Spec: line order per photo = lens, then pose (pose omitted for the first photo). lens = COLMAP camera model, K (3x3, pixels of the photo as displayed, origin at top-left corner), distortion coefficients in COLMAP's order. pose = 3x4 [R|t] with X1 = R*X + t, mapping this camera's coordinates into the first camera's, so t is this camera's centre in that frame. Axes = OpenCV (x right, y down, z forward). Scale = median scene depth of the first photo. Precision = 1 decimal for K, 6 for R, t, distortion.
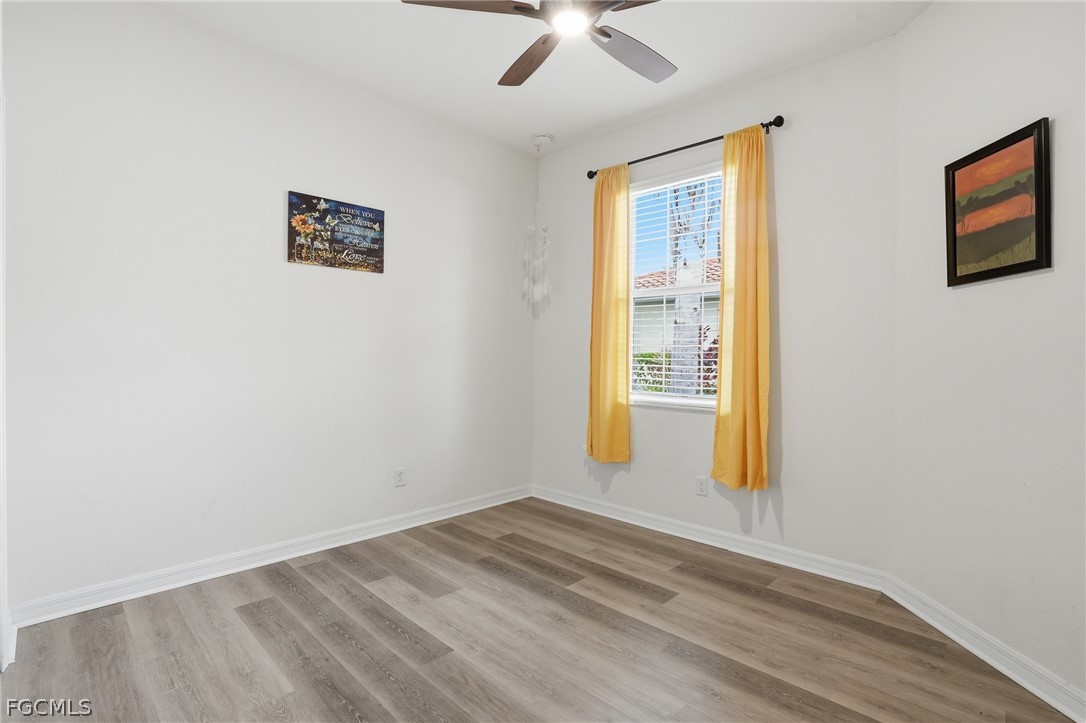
lens RADIAL K [[508.7, 0, 543.6], [0, 508.7, 357.2], [0, 0, 1]] dist [-0.067925, 0.026316]
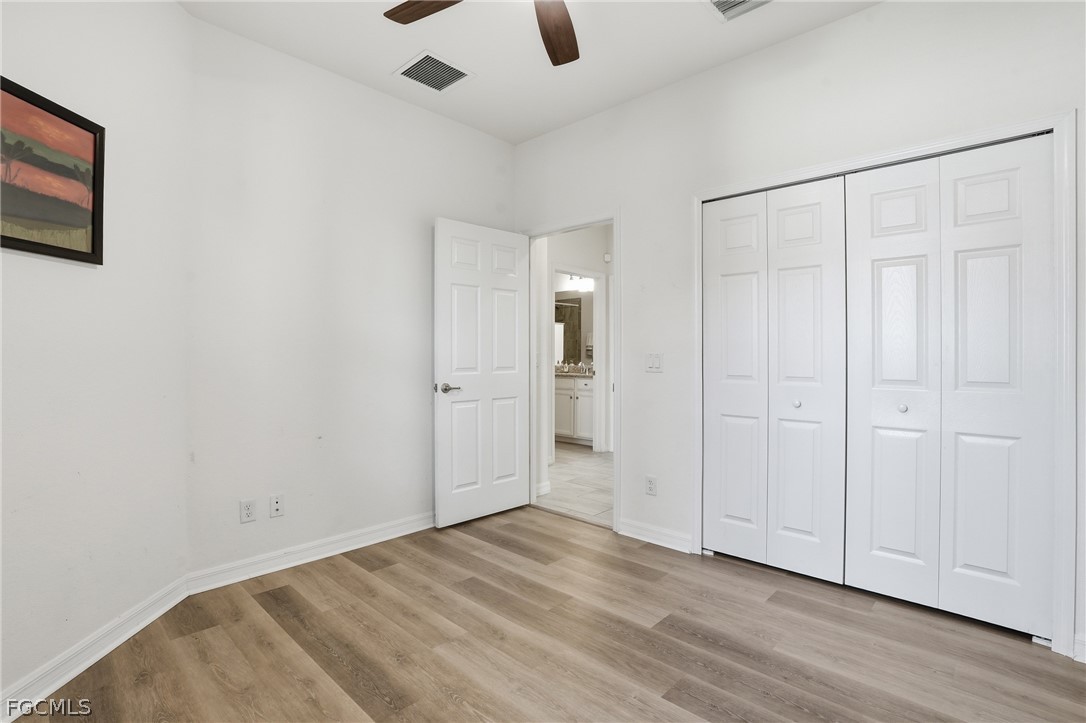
lens RADIAL K [[508.7, 0, 543.6], [0, 508.7, 357.2], [0, 0, 1]] dist [-0.067925, 0.026316]
pose [[-0.999868, -0.014400, -0.007506, 0.040111], [-0.014463, 0.999860, 0.008374, 0.000042], [0.007385, 0.008481, -0.999937, 1.992691]]
